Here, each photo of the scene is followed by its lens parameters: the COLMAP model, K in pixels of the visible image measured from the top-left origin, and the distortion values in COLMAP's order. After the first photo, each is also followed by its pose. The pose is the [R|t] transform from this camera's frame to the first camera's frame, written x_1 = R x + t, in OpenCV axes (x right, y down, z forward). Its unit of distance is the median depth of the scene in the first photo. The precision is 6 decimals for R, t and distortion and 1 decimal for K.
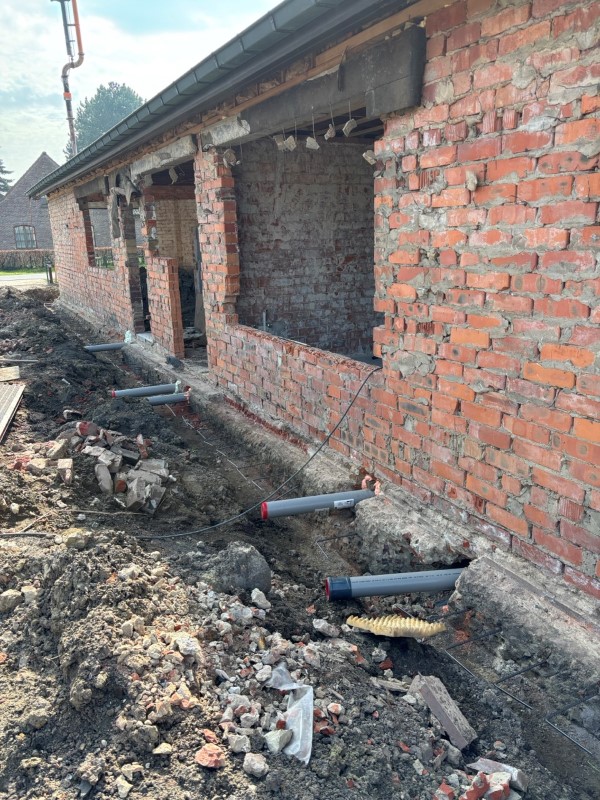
lens RADIAL K [[609.1, 0, 293.4], [0, 609.1, 407.0], [0, 0, 1]] dist [0.055703, -0.057144]
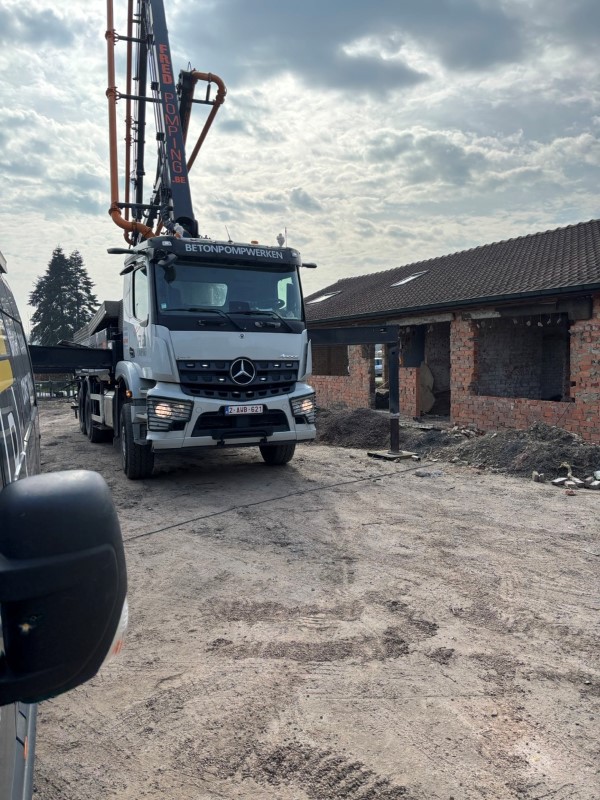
lens RADIAL K [[609.1, 0, 300.0], [0, 609.1, 396.5], [0, 0, 1]] dist [0.055703, -0.057144]
pose [[0.999384, 0.011208, -0.033270, -1.272204], [-0.017934, 0.977673, -0.209363, 0.657725], [0.030181, 0.209831, 0.977272, -2.243562]]
